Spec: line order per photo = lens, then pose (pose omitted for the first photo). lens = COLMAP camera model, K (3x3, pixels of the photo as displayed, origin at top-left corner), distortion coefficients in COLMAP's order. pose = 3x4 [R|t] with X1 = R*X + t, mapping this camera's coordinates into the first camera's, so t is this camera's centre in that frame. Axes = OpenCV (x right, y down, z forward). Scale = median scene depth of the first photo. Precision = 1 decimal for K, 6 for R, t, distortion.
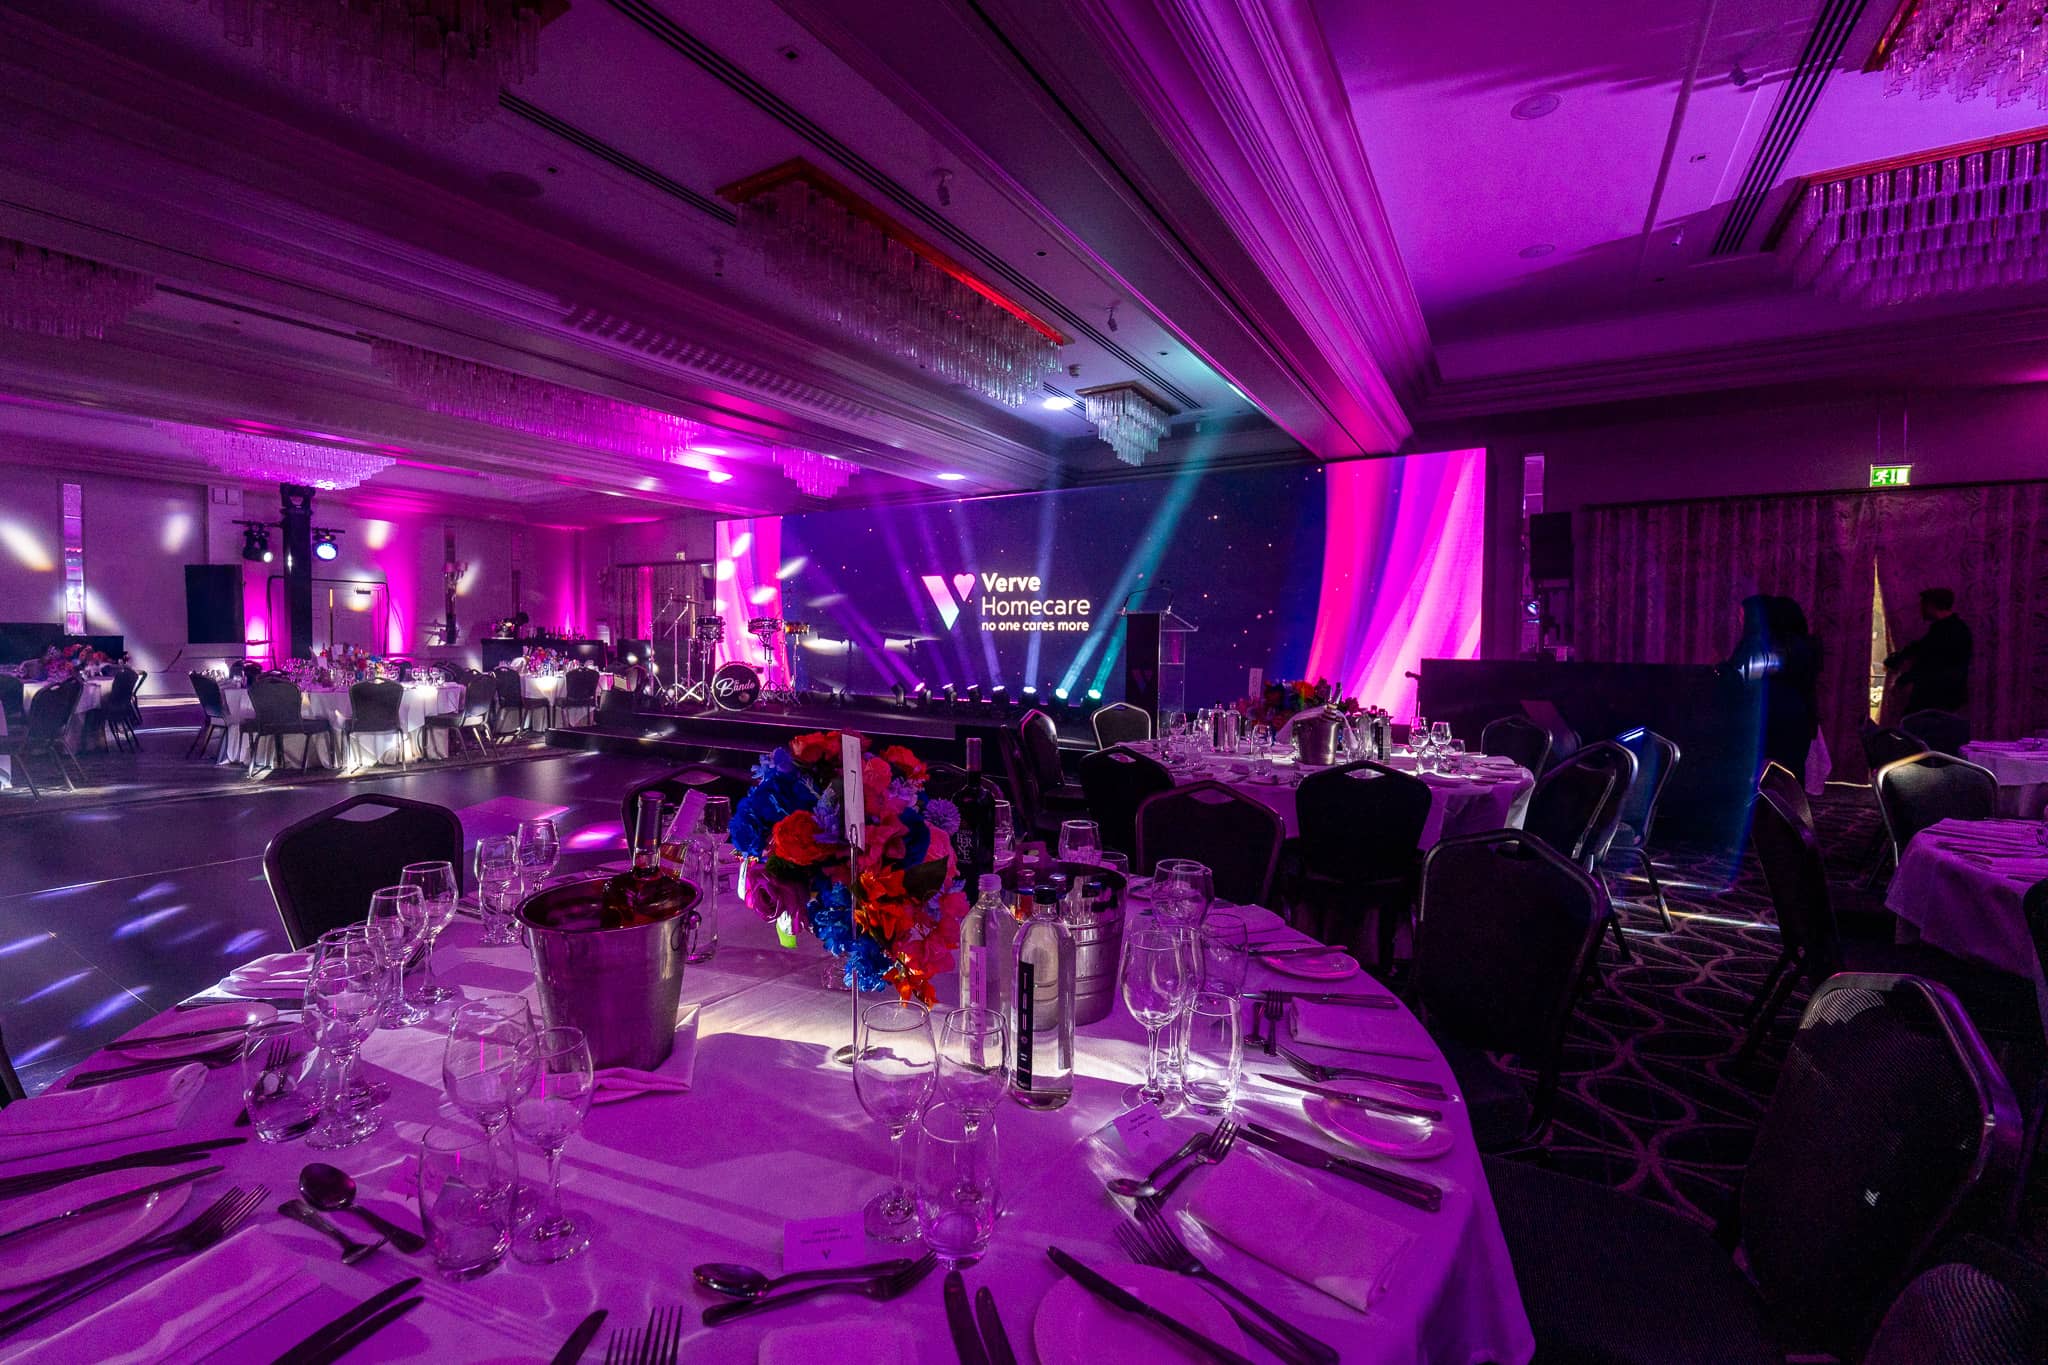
lens RADIAL K [[867.8, 0, 986.1], [0, 867.8, 670.3], [0, 0, 1]] dist [-0.001598, -0.004321]
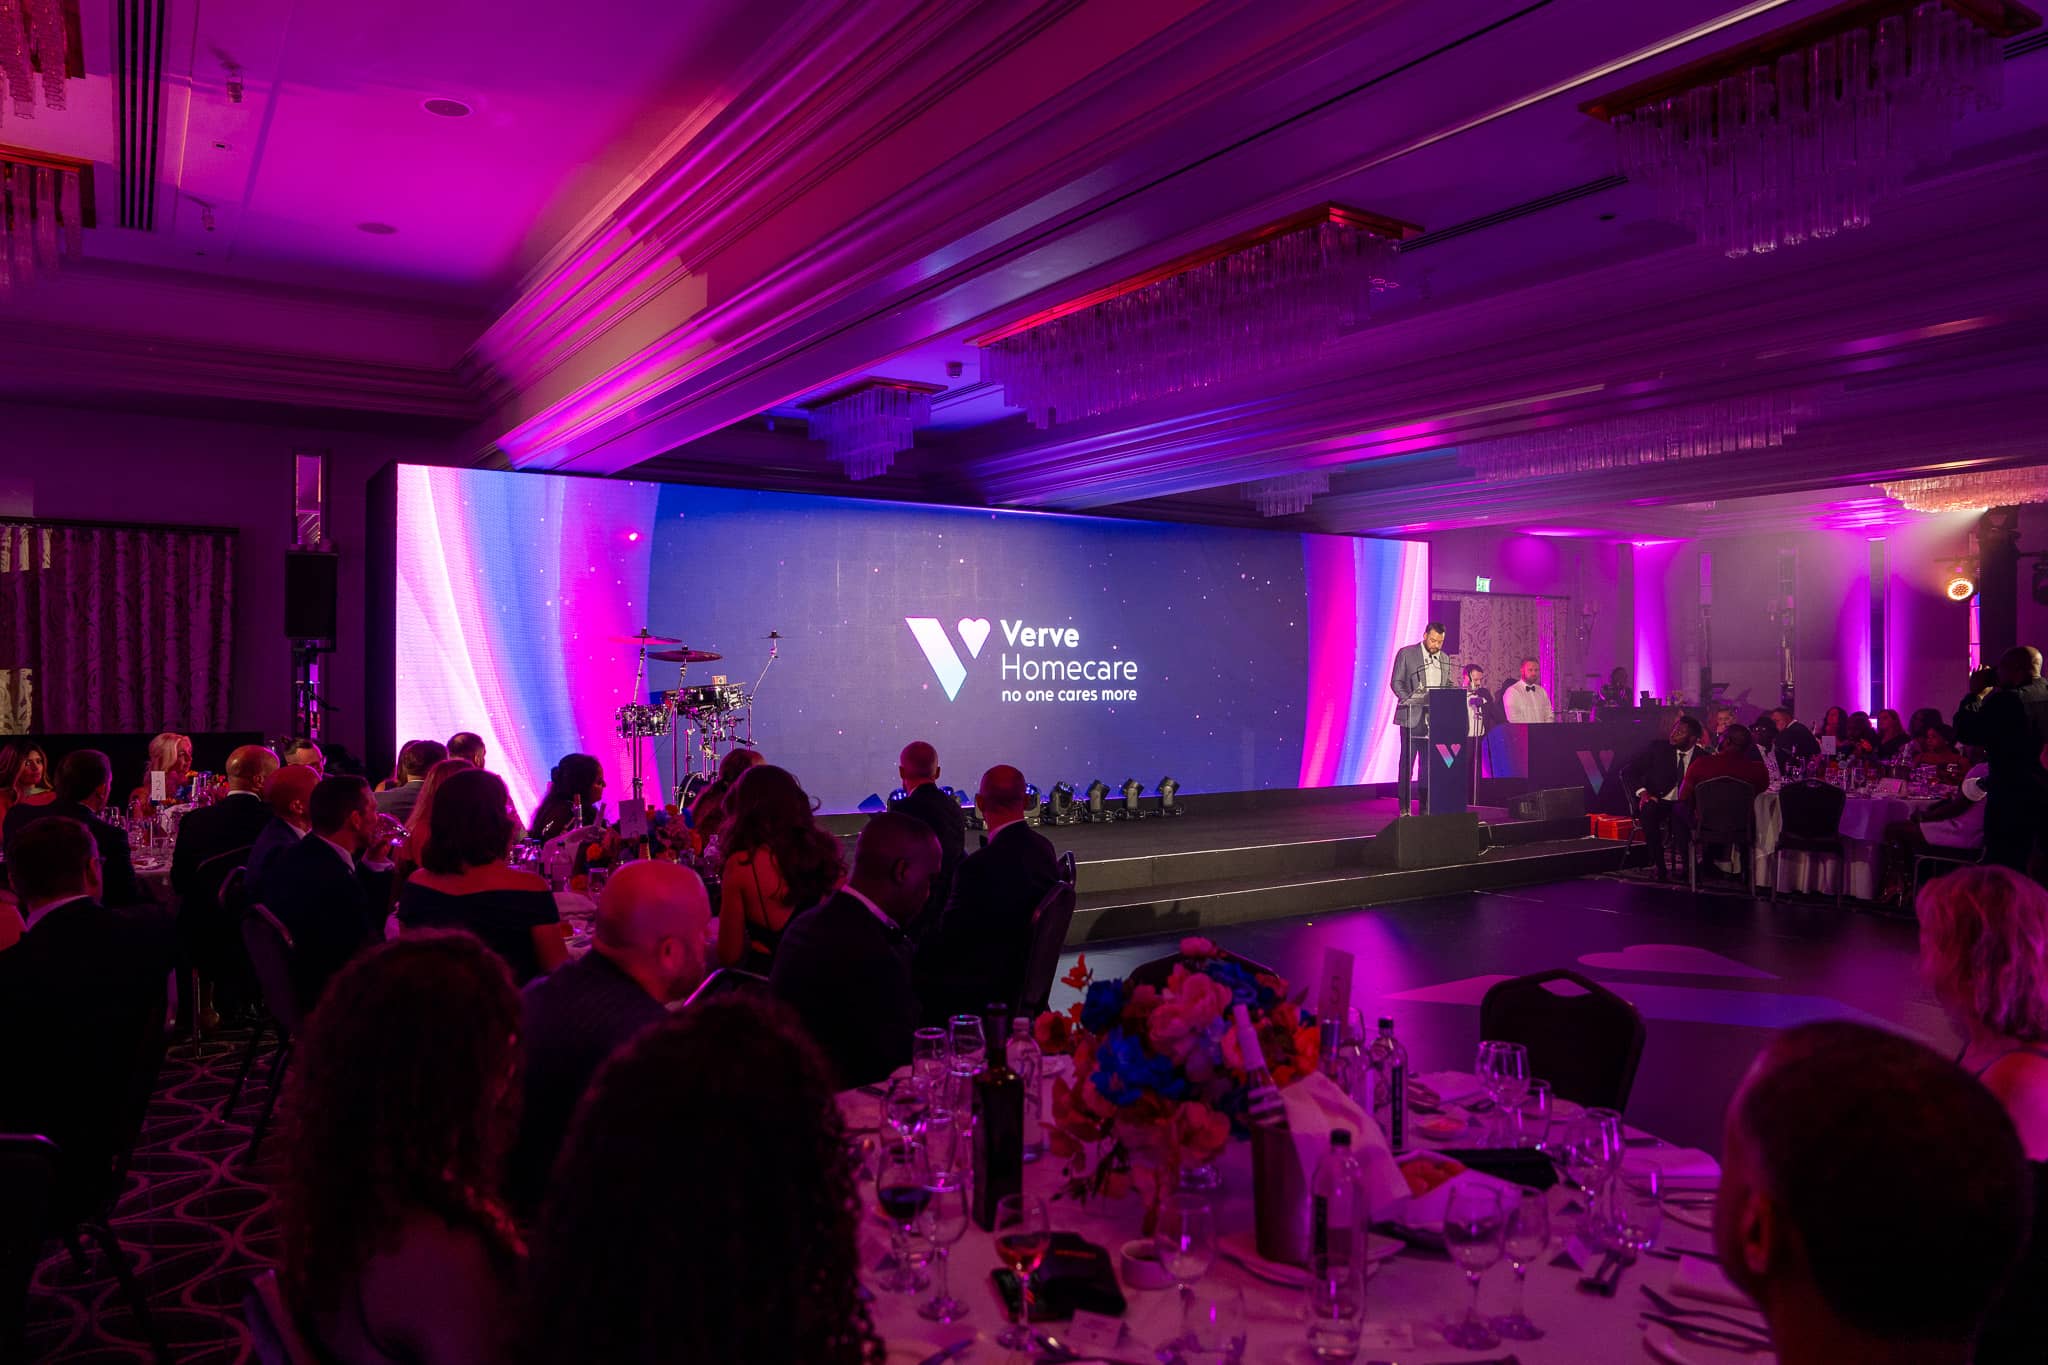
lens RADIAL K [[1414.5, 0, 1032.1], [0, 1414.5, 678.3], [0, 0, 1]] dist [-0.118132, 0.099580]
pose [[0.415993, -0.009188, 0.909322, -1.073622], [0.035114, 0.999366, -0.005965, -0.060401], [-0.908690, 0.034412, 0.416051, 0.540616]]
